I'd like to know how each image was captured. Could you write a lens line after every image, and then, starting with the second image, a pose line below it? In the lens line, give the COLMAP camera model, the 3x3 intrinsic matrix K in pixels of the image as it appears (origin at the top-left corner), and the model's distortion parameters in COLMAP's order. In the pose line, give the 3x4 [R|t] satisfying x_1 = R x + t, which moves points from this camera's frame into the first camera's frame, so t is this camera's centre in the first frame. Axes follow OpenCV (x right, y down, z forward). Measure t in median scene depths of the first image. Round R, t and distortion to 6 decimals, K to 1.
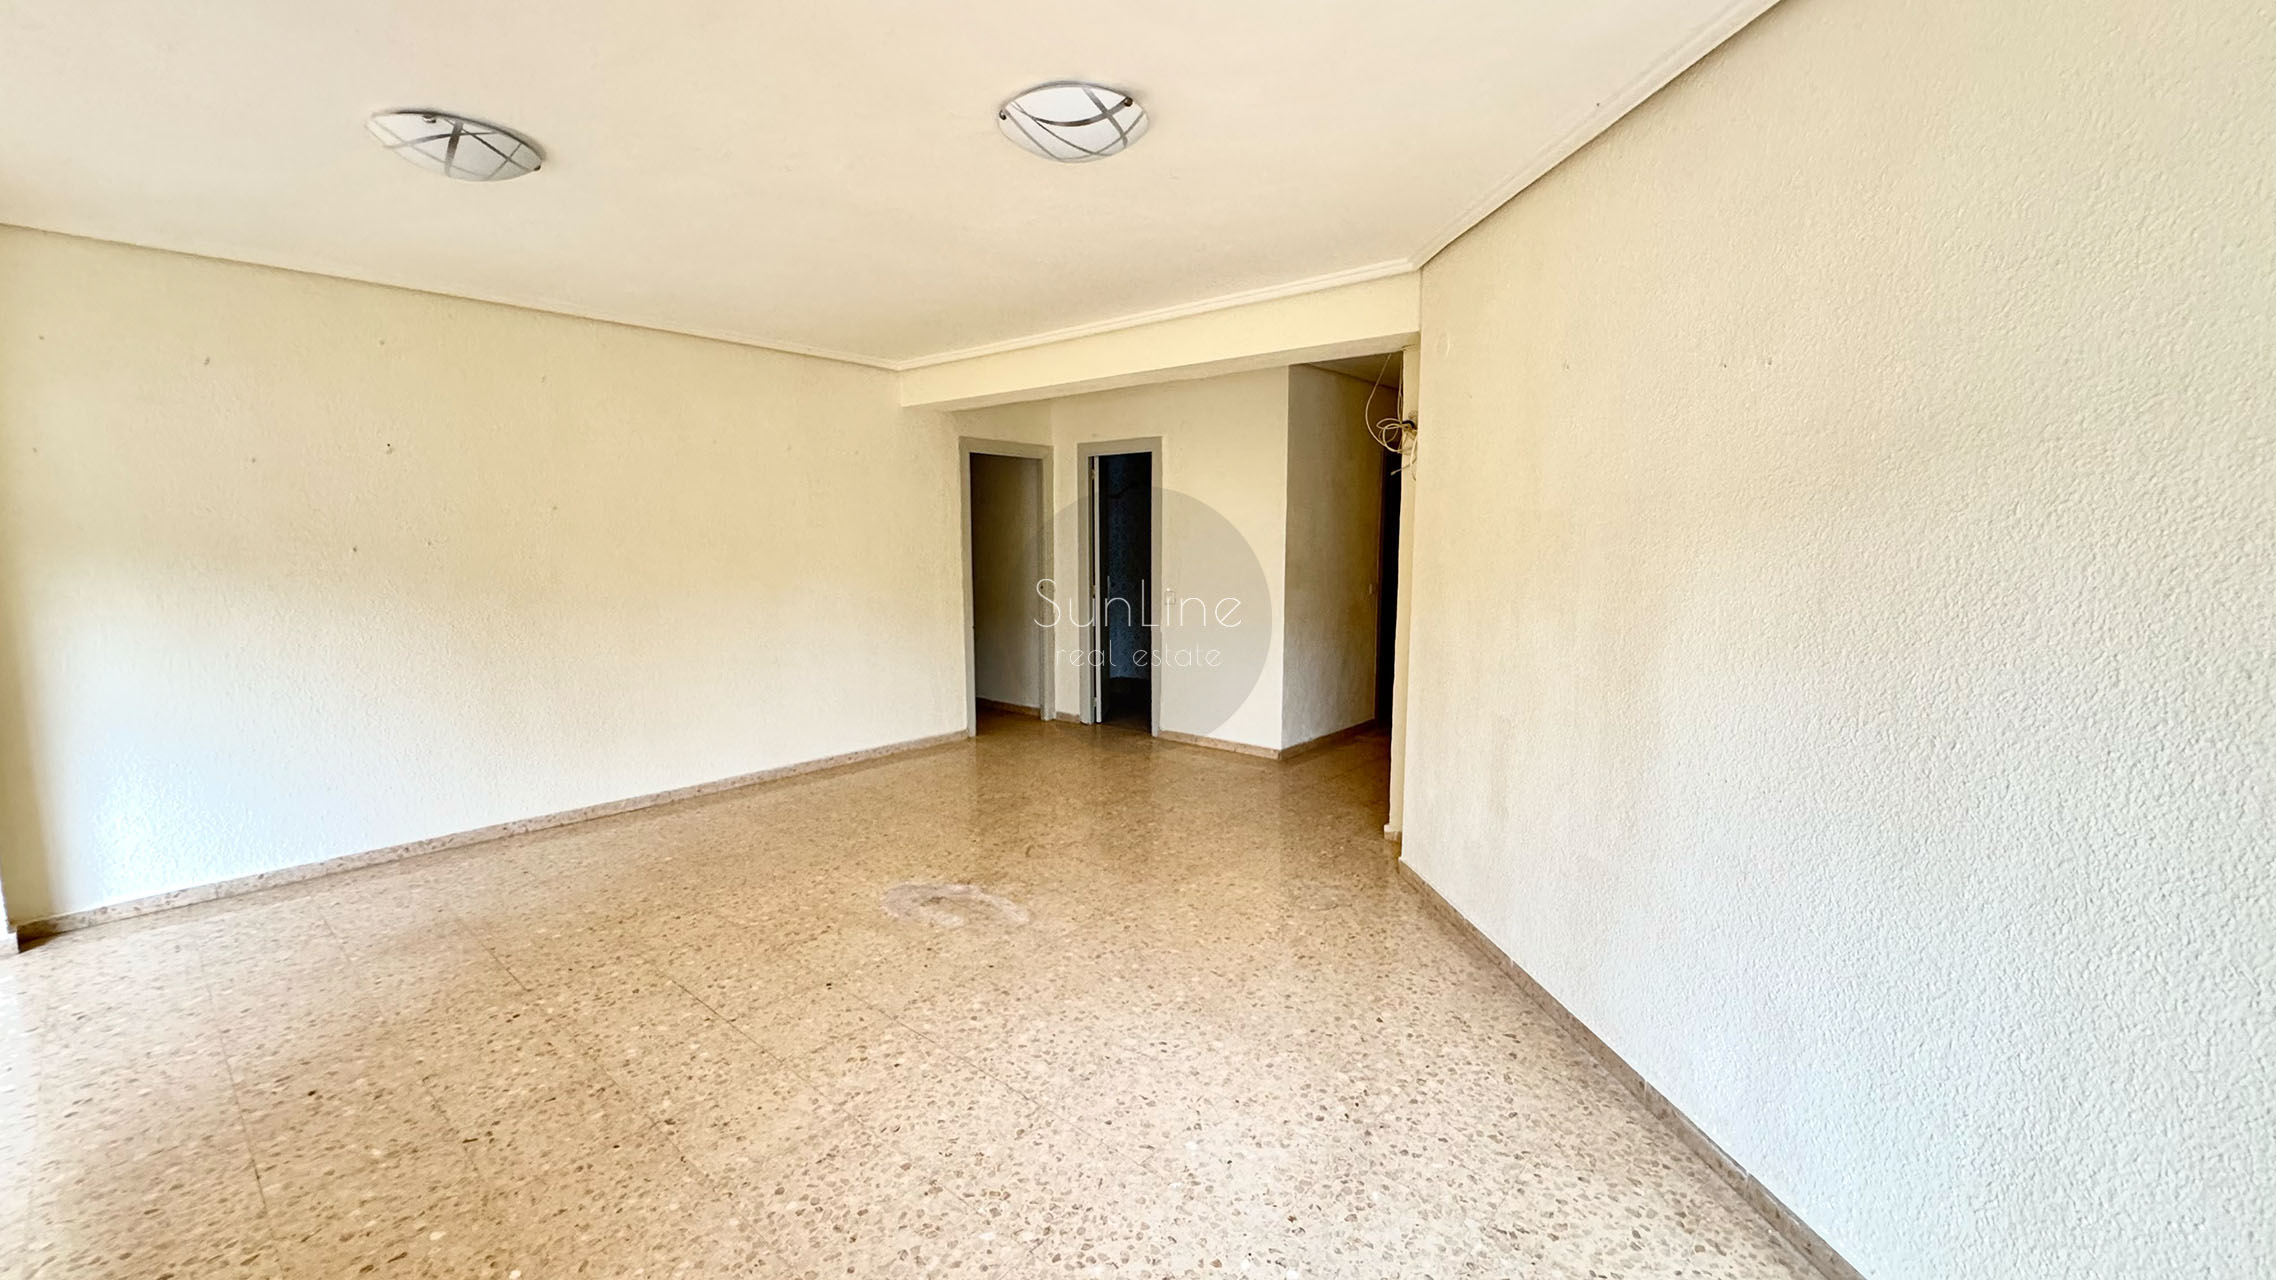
lens RADIAL K [[905.2, 0, 1135.9], [0, 905.2, 642.3], [0, 0, 1]] dist [-0.002956, 0.000100]
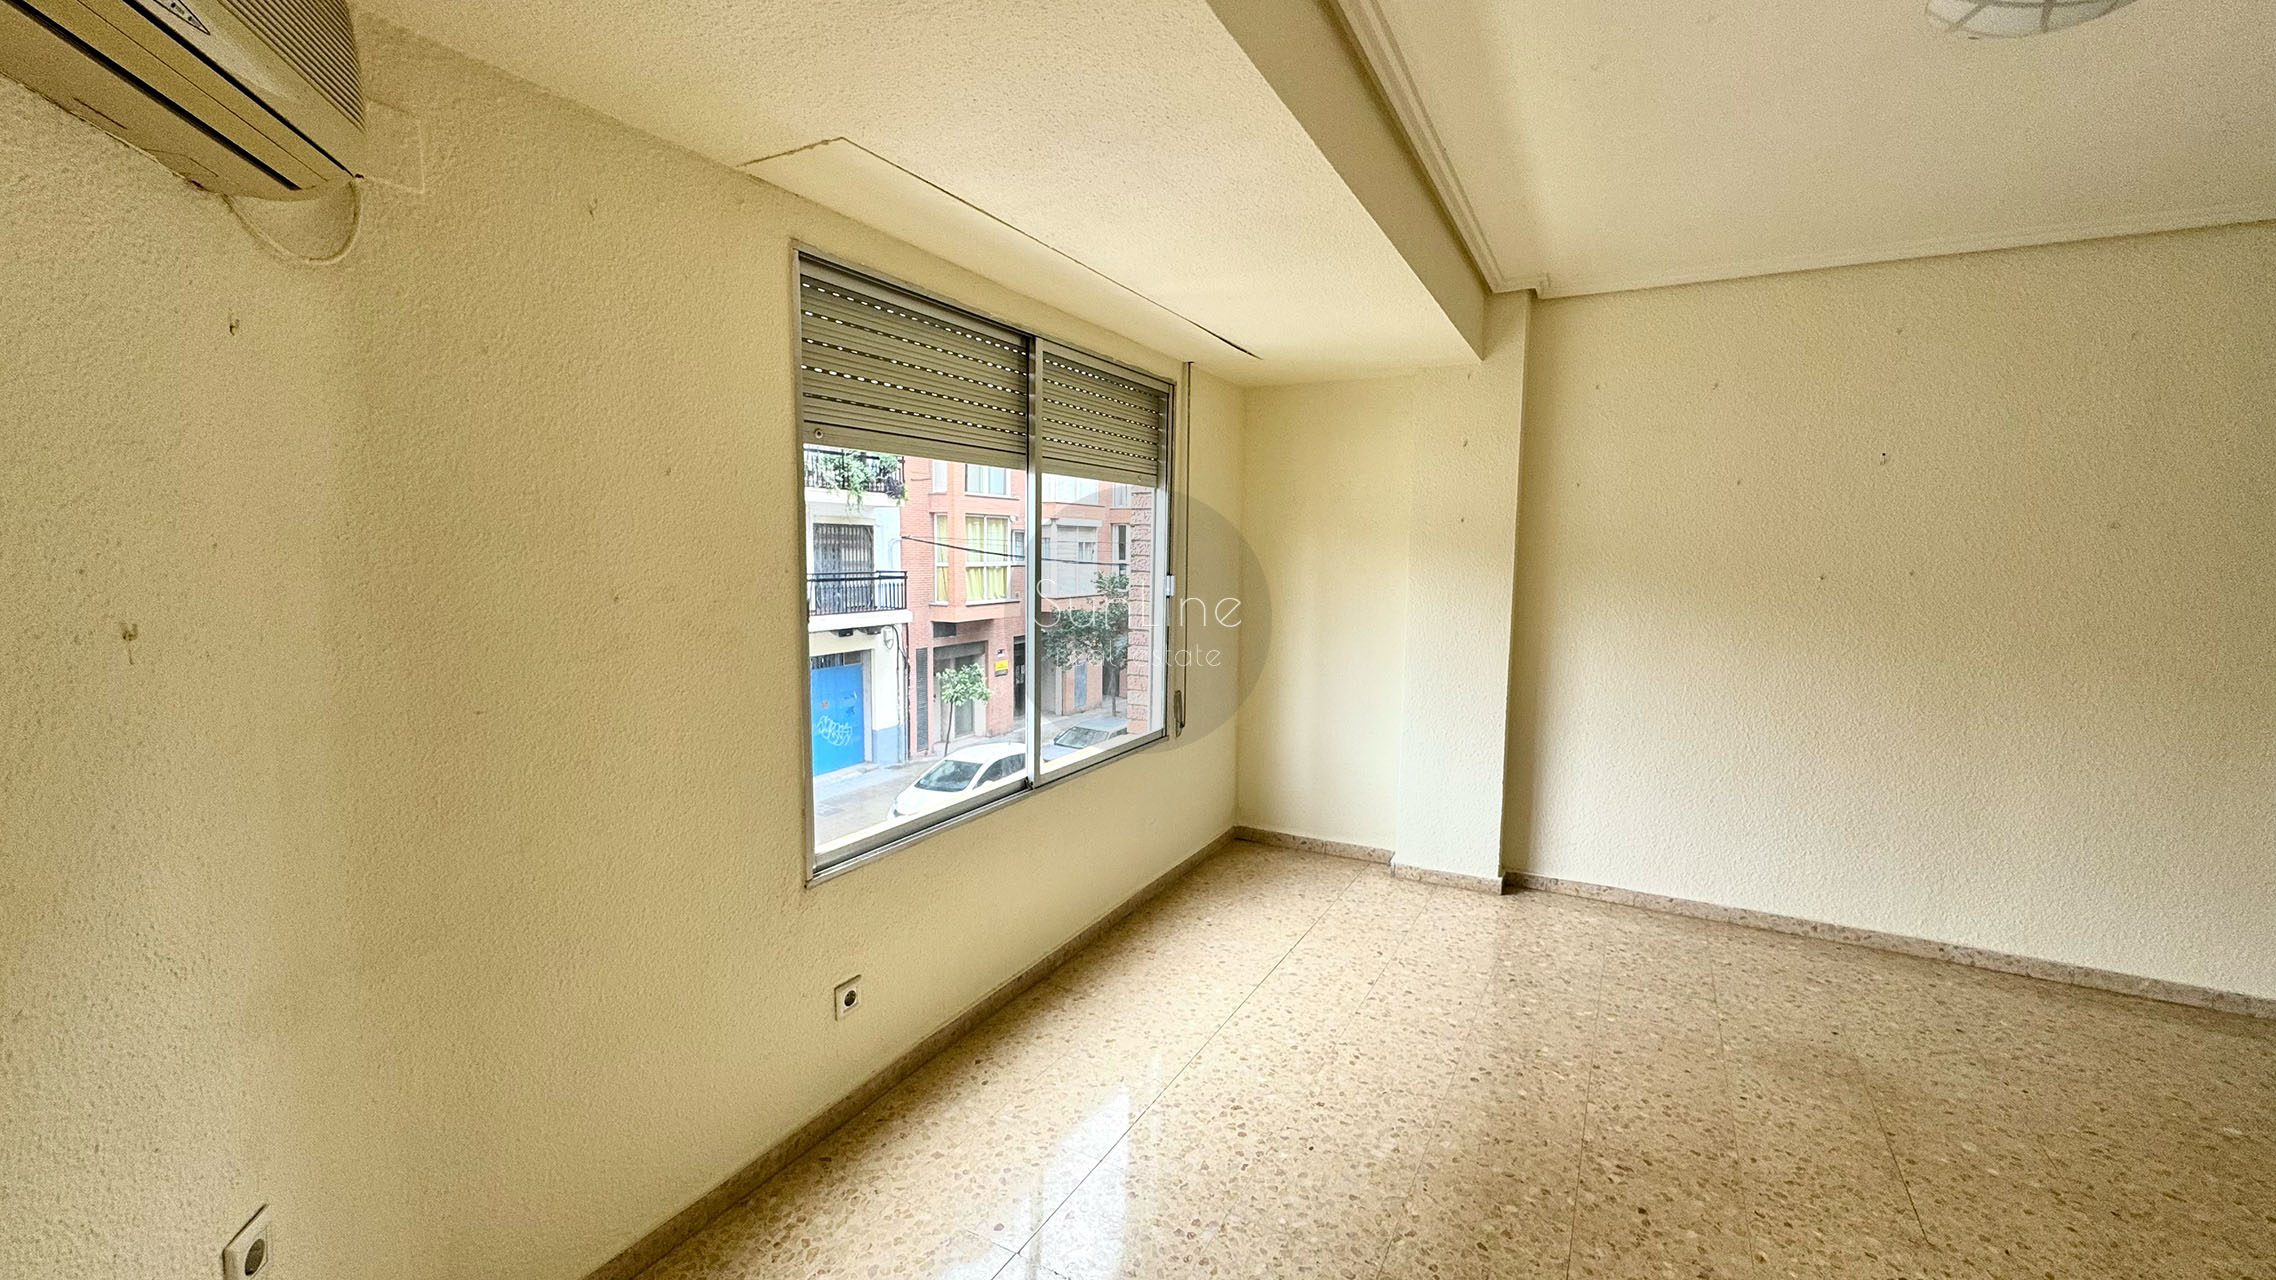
lens RADIAL K [[905.2, 0, 1136.1], [0, 905.2, 640.0], [0, 0, 1]] dist [-0.002956, 0.000100]
pose [[0.198277, 0.105020, -0.974504, -0.153640], [-0.126642, 0.988654, 0.080778, -0.033190], [0.971930, 0.107397, 0.209327, 0.198458]]
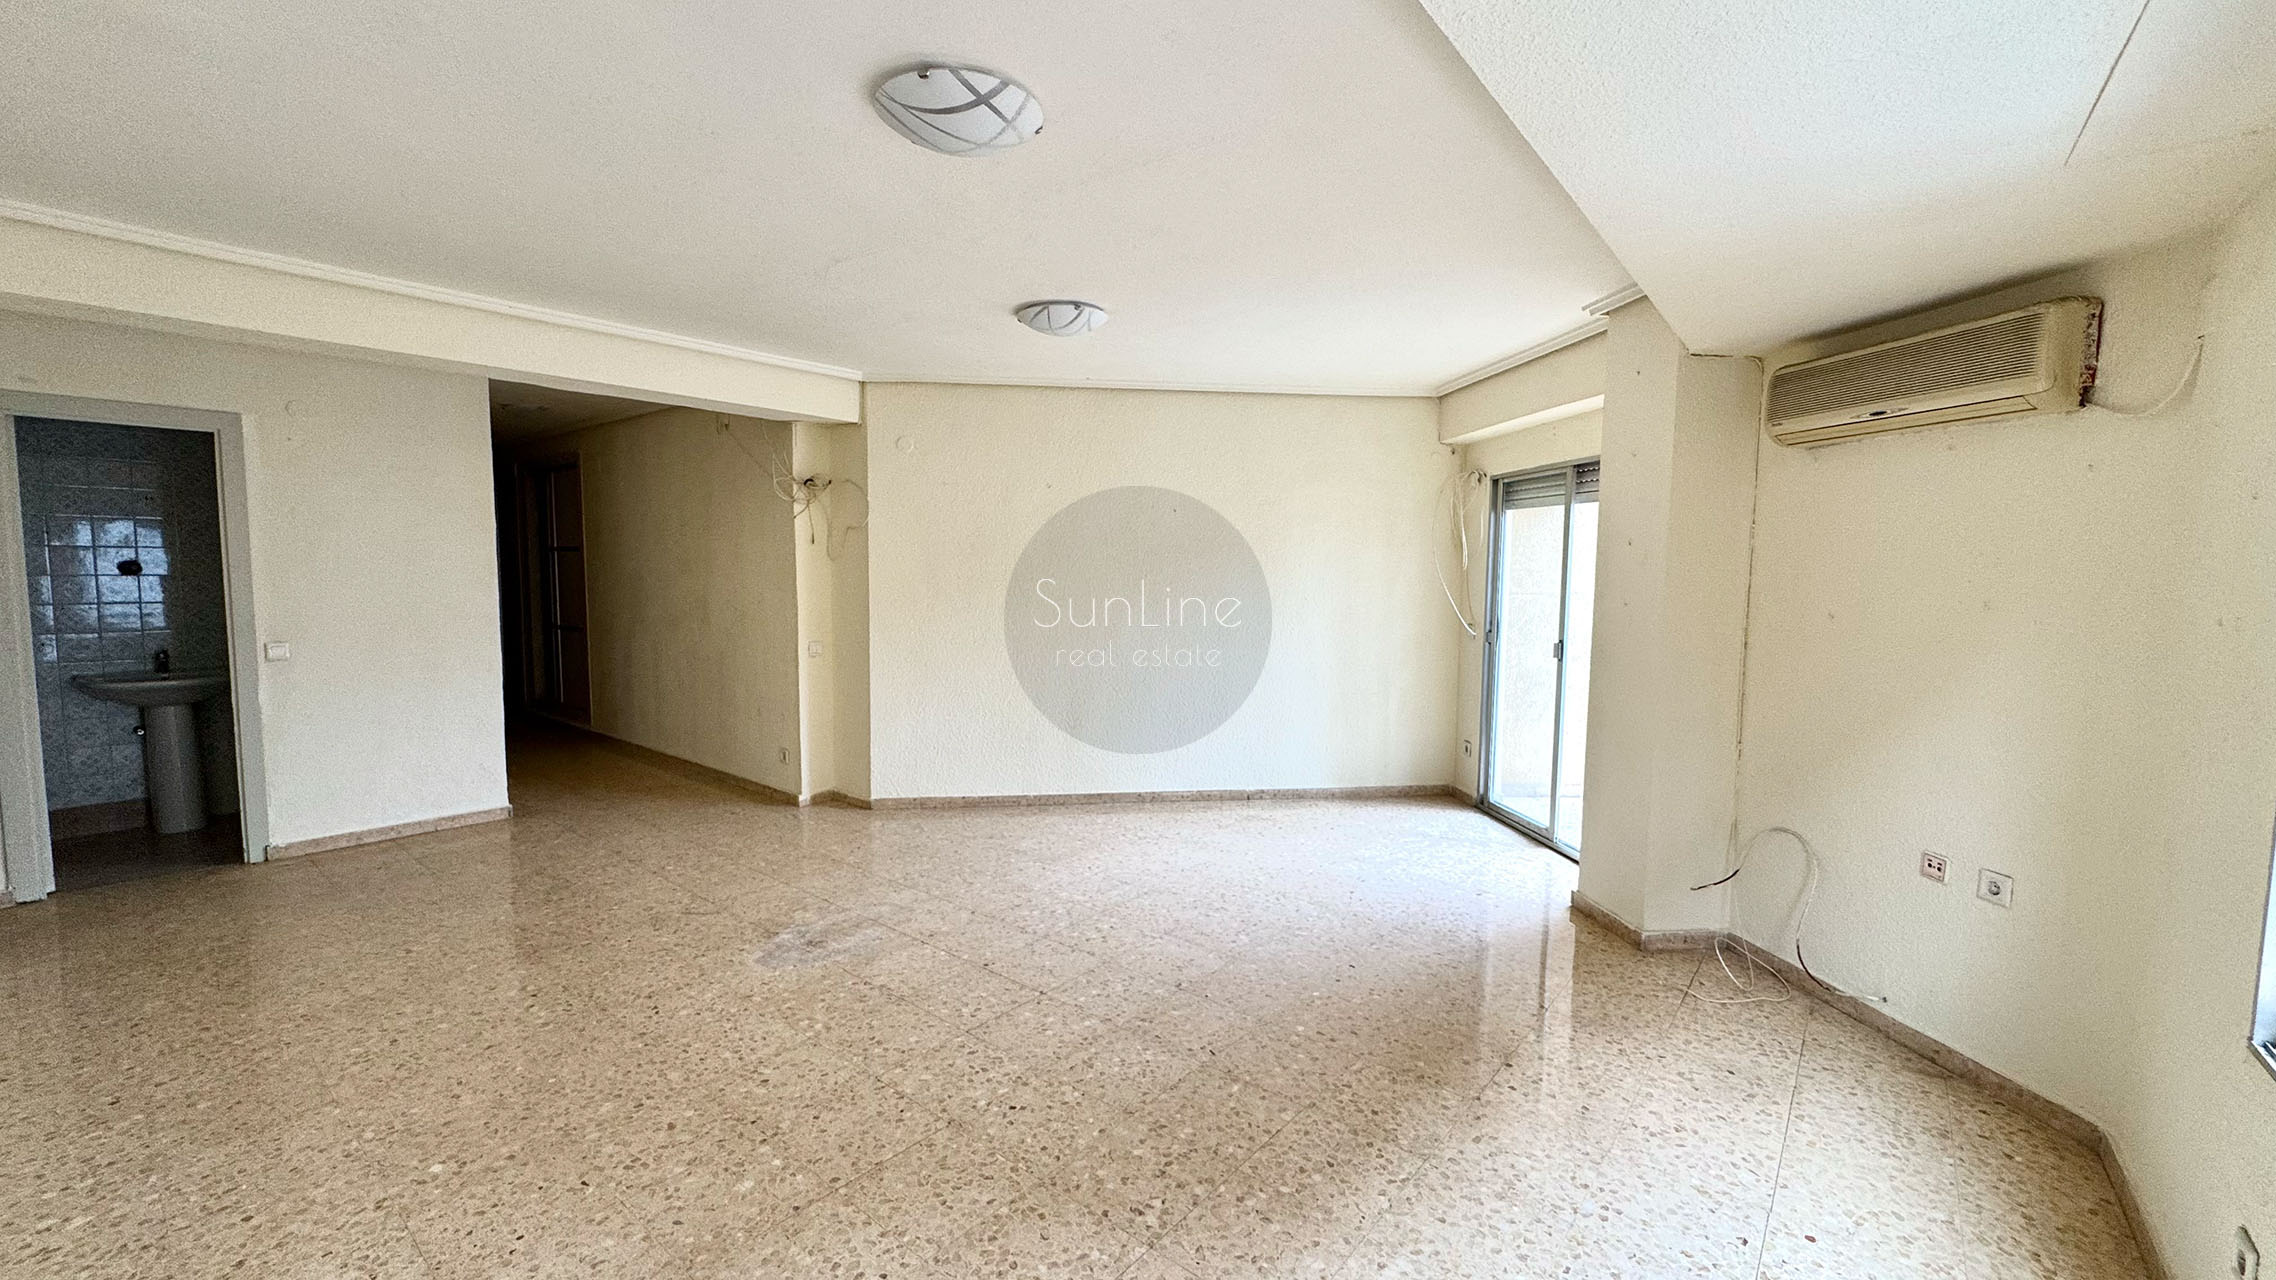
lens RADIAL K [[905.2, 0, 1136.7], [0, 905.2, 639.6], [0, 0, 1]] dist [-0.002956, 0.000100]
pose [[-0.022954, -0.079343, 0.996583, -1.225586], [0.106740, 0.990953, 0.081354, -0.081615], [-0.994022, 0.108243, -0.014277, 0.669827]]
